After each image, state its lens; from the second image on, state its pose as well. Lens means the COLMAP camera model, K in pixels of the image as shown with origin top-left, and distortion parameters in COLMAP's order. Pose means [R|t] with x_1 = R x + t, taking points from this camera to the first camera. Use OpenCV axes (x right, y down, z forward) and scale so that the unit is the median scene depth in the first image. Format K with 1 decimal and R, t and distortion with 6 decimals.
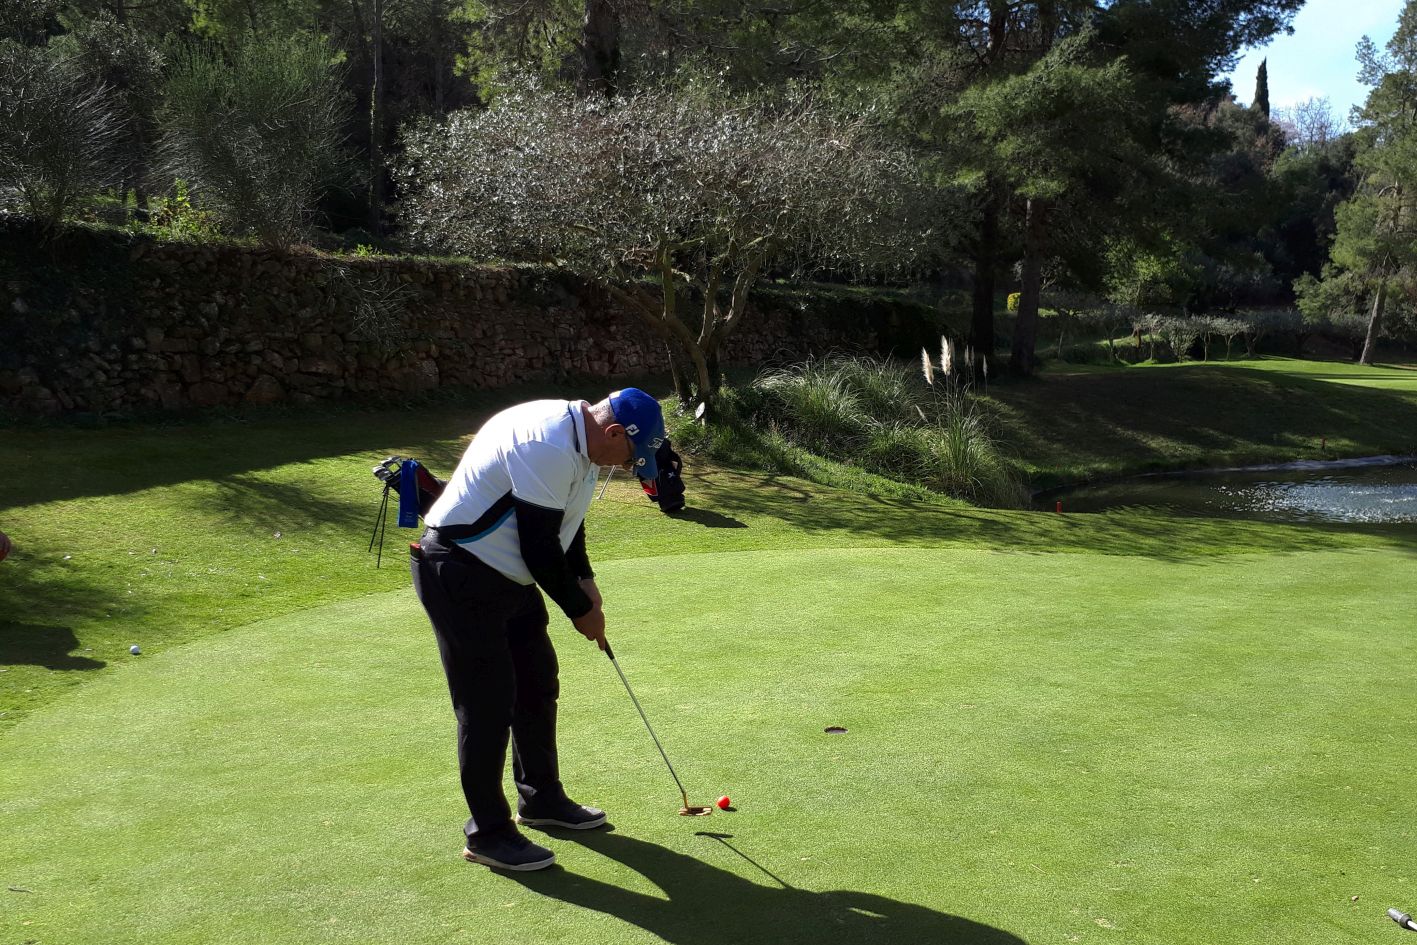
lens RADIAL K [[1204.7, 0, 709.8], [0, 1204.7, 535.8], [0, 0, 1]] dist [0.014575, 0.004434]
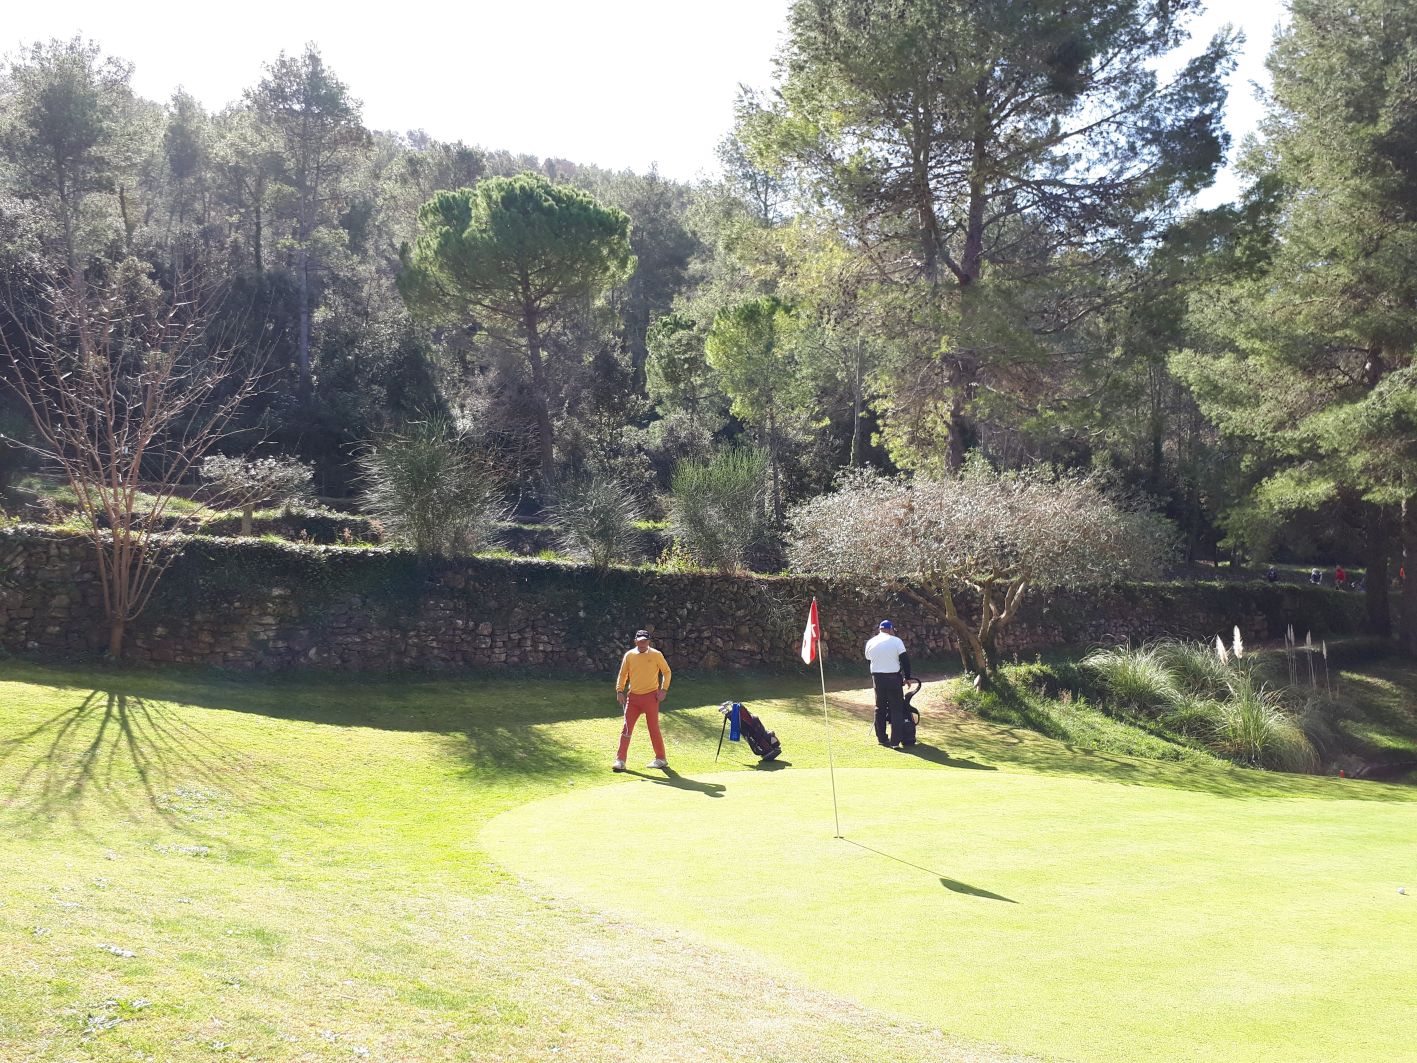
lens RADIAL K [[1130.5, 0, 708.5], [0, 1130.5, 531.5], [0, 0, 1]] dist [0.089442, -0.122498]
pose [[0.896426, -0.030789, -0.442122, 0.306125], [-0.069514, 0.975469, -0.208874, 0.029275], [0.437707, 0.217973, 0.872296, -0.372392]]
